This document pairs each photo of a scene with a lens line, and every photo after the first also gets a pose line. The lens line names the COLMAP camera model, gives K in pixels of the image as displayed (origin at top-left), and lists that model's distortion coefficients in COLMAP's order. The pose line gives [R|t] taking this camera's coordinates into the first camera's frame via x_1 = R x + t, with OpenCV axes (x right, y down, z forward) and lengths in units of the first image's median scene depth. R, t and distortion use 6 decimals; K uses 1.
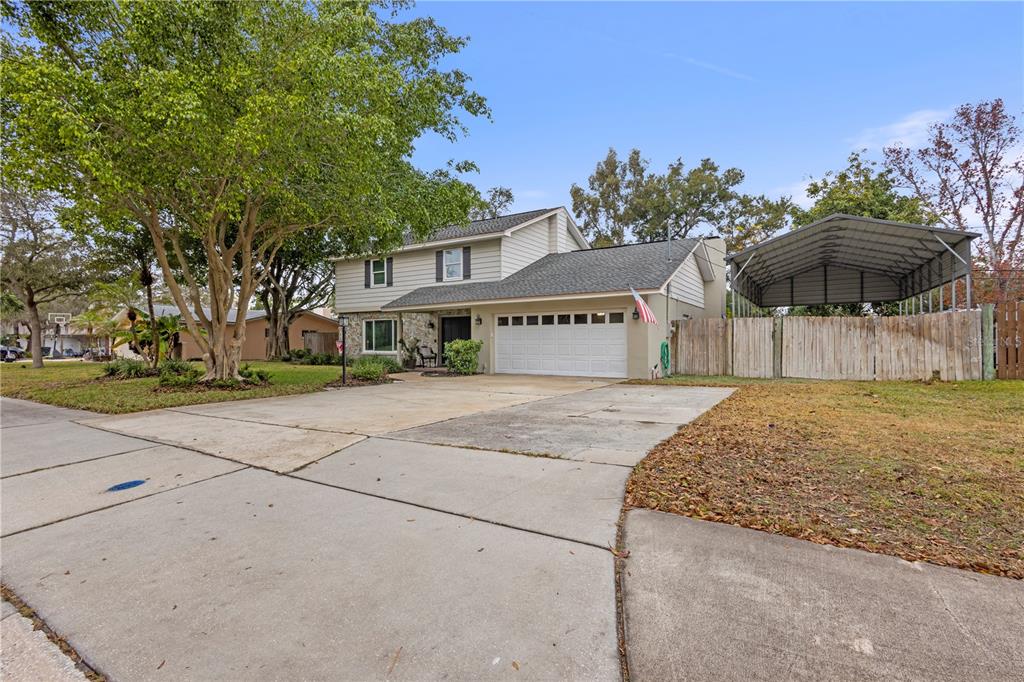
lens RADIAL K [[483.6, 0, 513.5], [0, 483.6, 348.9], [0, 0, 1]] dist [0.010708, -0.000136]
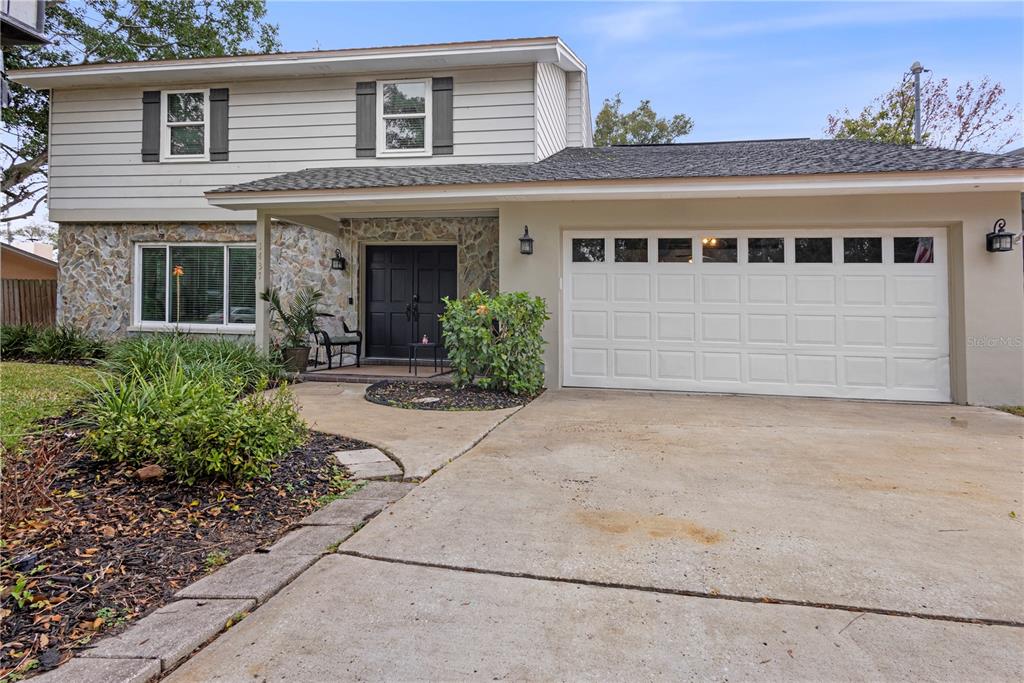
lens RADIAL K [[493.9, 0, 555.9], [0, 493.9, 339.9], [0, 0, 1]] dist [0.011633, 0.000293]
pose [[0.920927, 0.004518, 0.389709, -0.168928], [-0.016045, 0.999525, 0.026329, 0.003711], [-0.389405, -0.030500, 0.920562, 0.543683]]
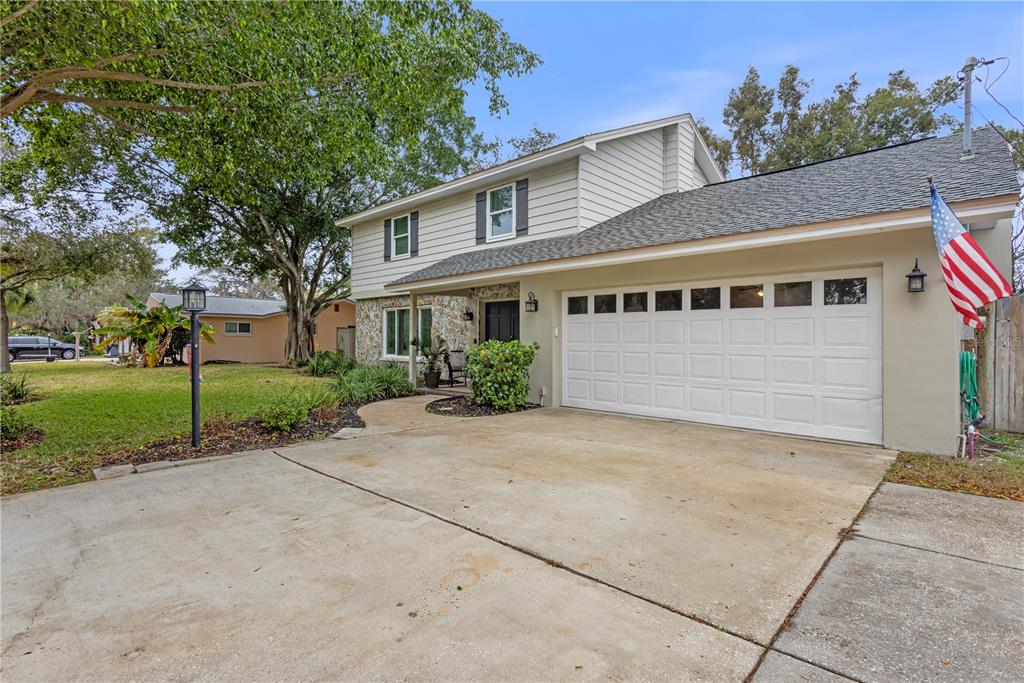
lens RADIAL K [[487.6, 0, 521.0], [0, 487.6, 359.9], [0, 0, 1]] dist [0.015631, 0.001159]
pose [[0.981737, 0.006794, -0.190123, 0.014758], [0.000180, 0.999329, 0.036638, -0.015370], [0.190244, -0.036003, 0.981076, 0.403002]]
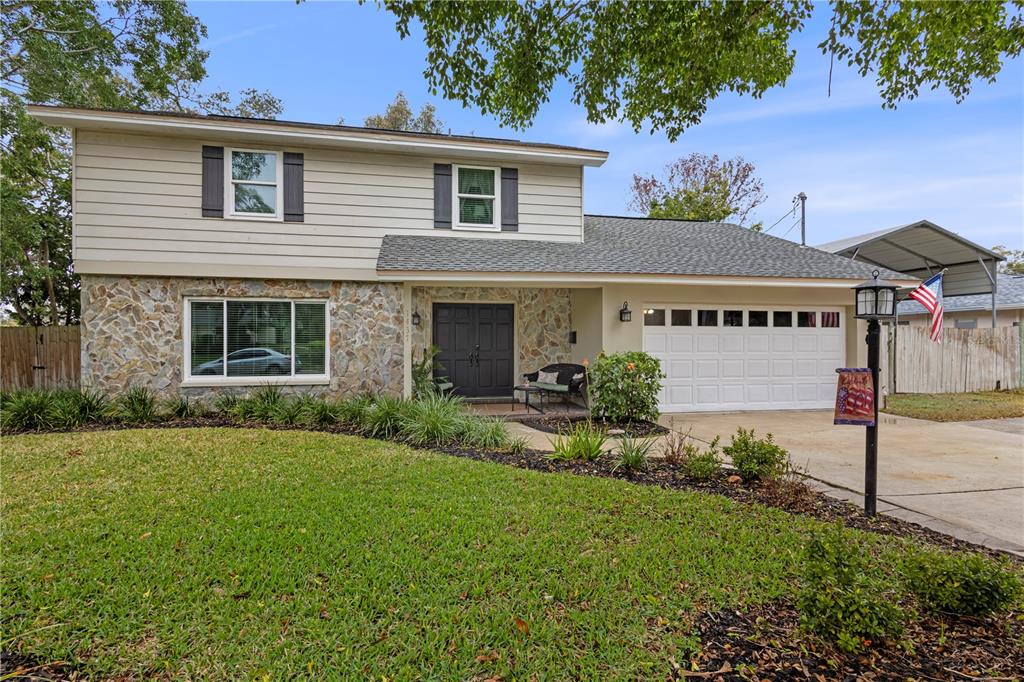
lens RADIAL K [[487.6, 0, 521.0], [0, 487.6, 359.4], [0, 0, 1]] dist [0.015631, 0.001159]
pose [[0.738238, -0.023066, 0.674146, -0.429242], [0.006335, 0.999608, 0.027264, -0.021761], [-0.674511, -0.015856, 0.738094, 0.589693]]
